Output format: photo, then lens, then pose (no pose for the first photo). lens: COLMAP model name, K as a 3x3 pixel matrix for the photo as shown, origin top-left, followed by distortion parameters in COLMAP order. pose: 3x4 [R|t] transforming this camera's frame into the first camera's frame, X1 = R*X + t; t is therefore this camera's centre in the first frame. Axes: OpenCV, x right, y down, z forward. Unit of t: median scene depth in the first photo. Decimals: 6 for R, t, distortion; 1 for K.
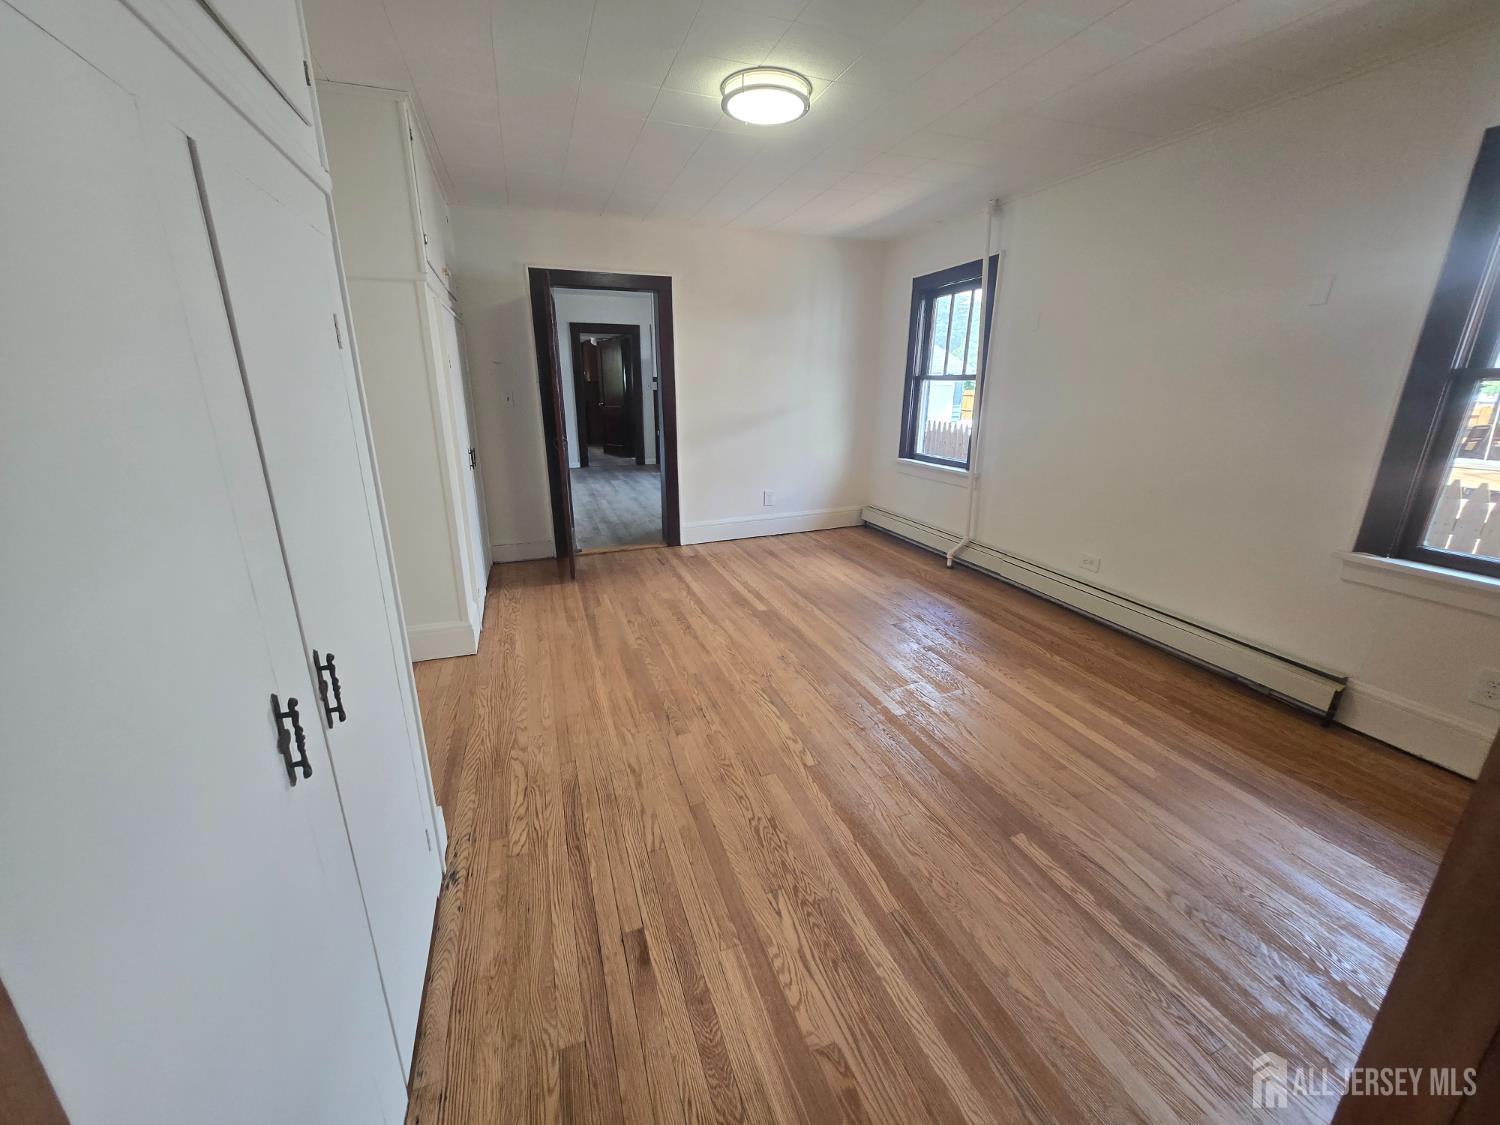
lens RADIAL K [[589.0, 0, 747.8], [0, 589.0, 559.1], [0, 0, 1]] dist [-0.001893, -0.000217]
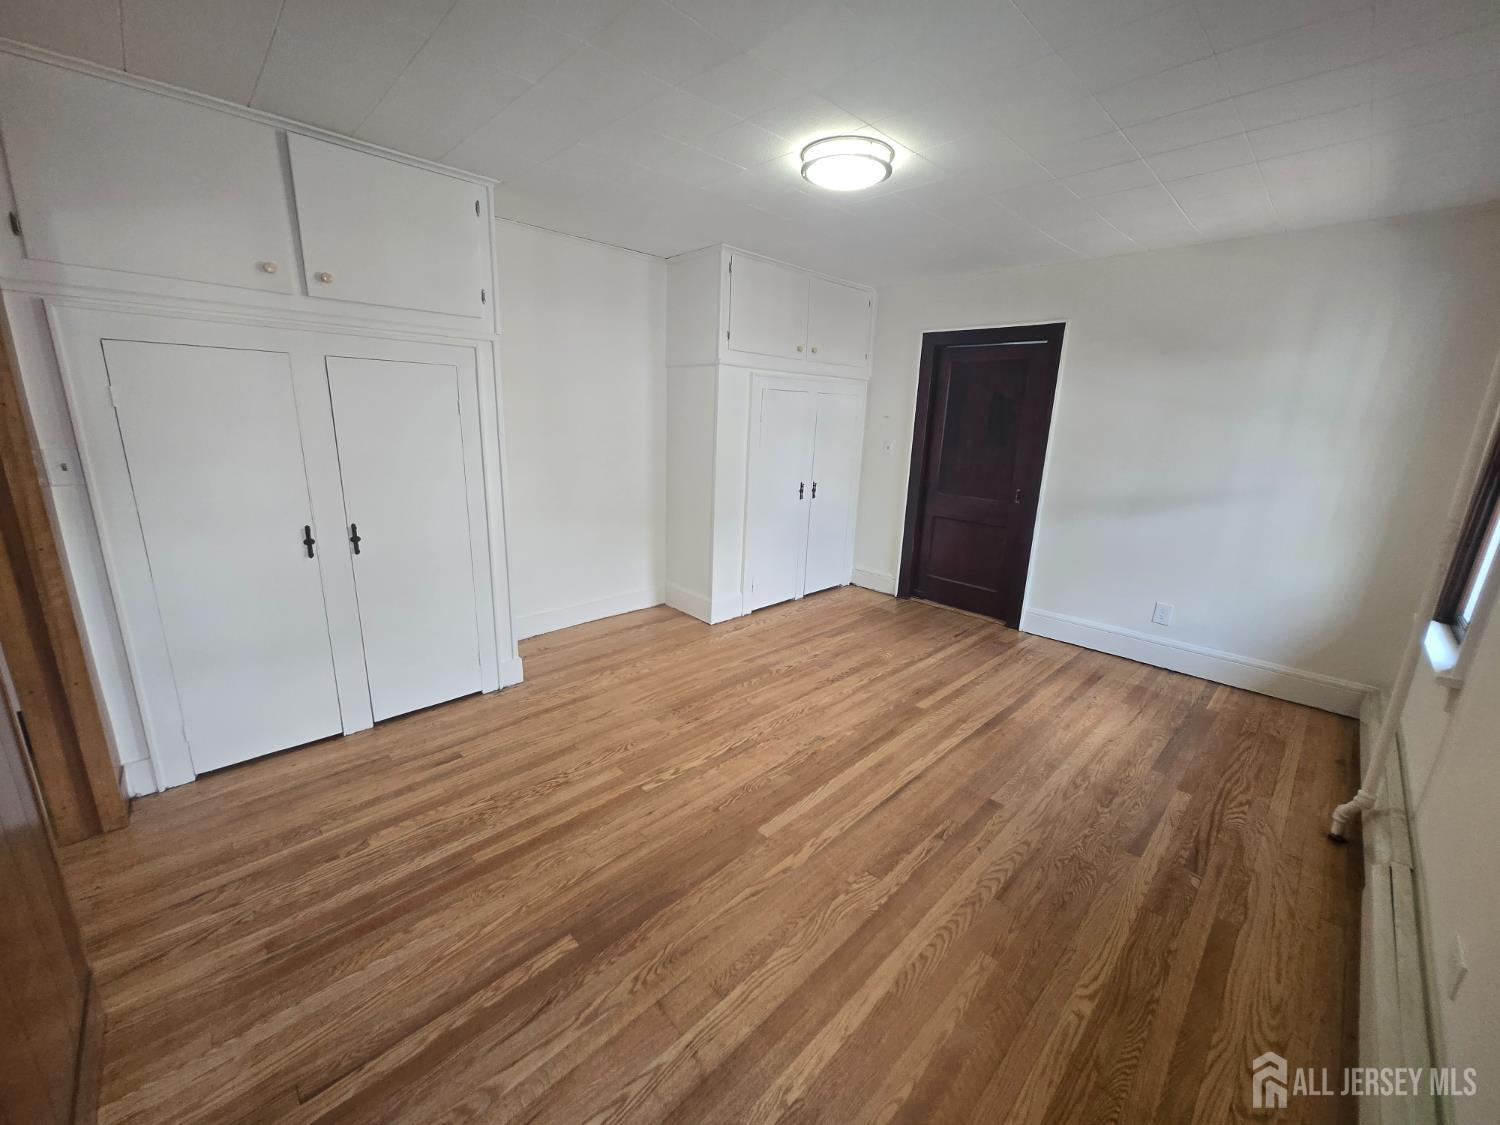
lens RADIAL K [[589.0, 0, 747.8], [0, 589.0, 559.1], [0, 0, 1]] dist [-0.001893, -0.000217]
pose [[0.401676, 0.235811, -0.884901, 0.706097], [-0.299447, 0.946982, 0.116430, -0.158301], [0.865441, 0.218214, 0.450993, 0.396993]]
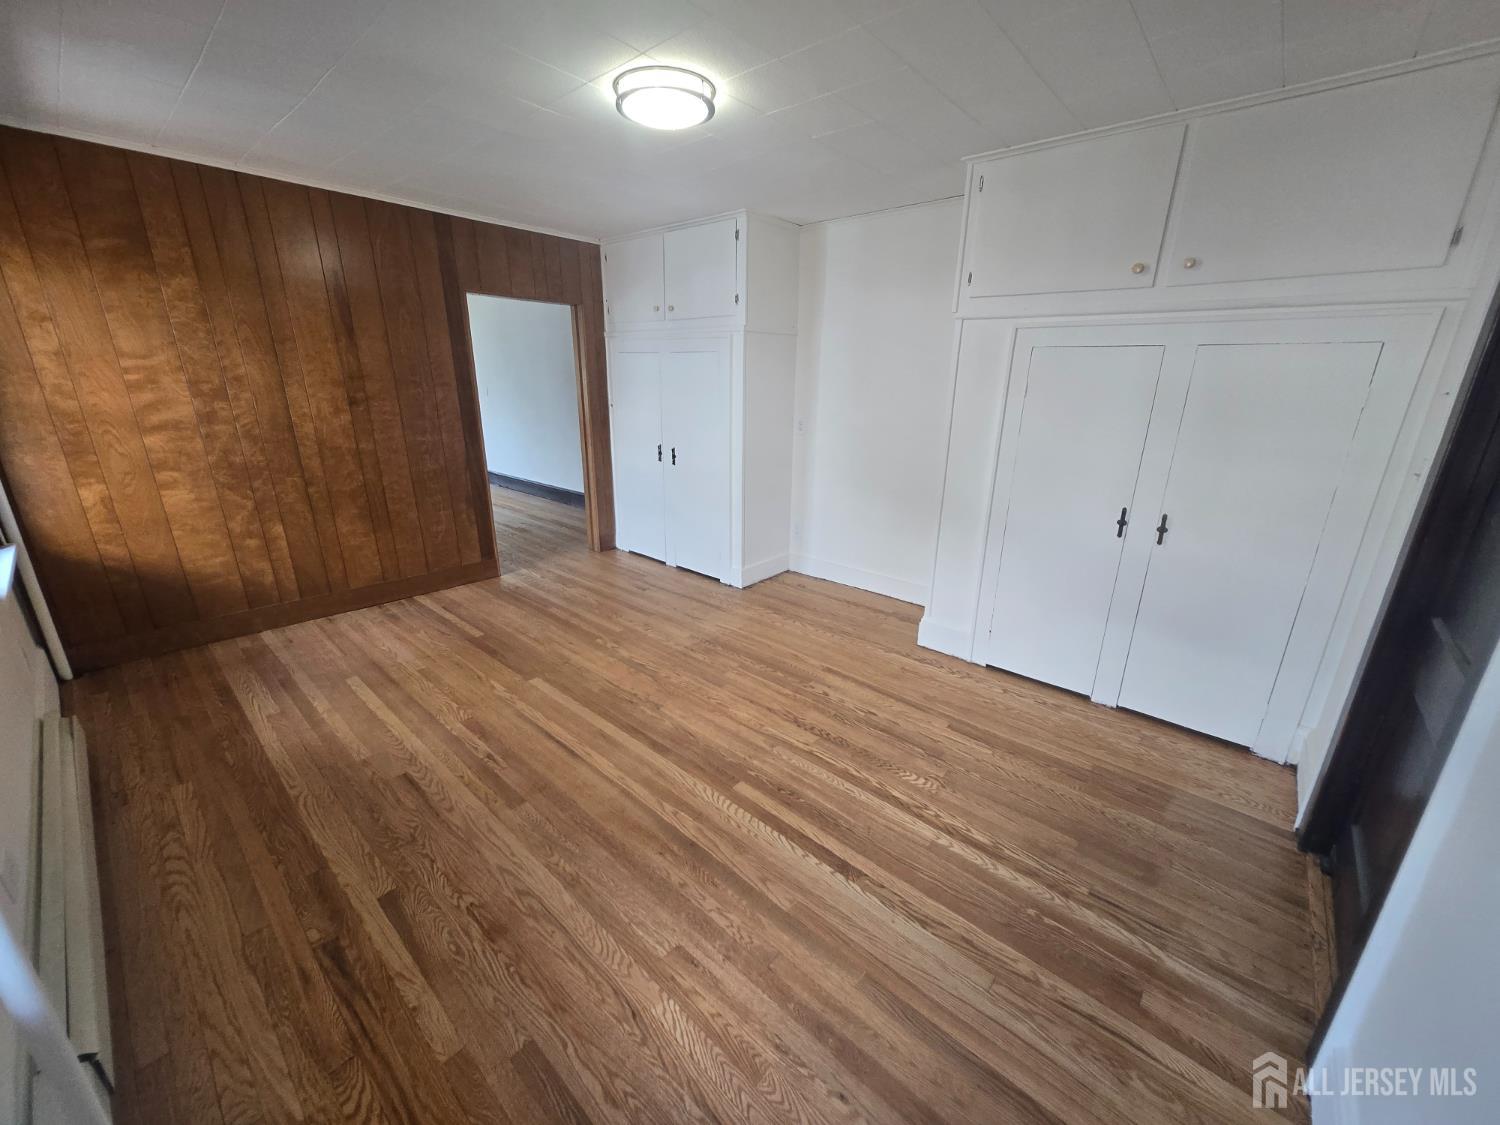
lens RADIAL K [[572.4, 0, 741.0], [0, 572.4, 566.5], [0, 0, 1]] dist [-0.007227, -0.000074]
pose [[-0.882753, 0.133302, -0.450531, 0.294420], [-0.155020, 0.822573, 0.547122, -0.483237], [0.443527, 0.552815, -0.705464, 1.455689]]
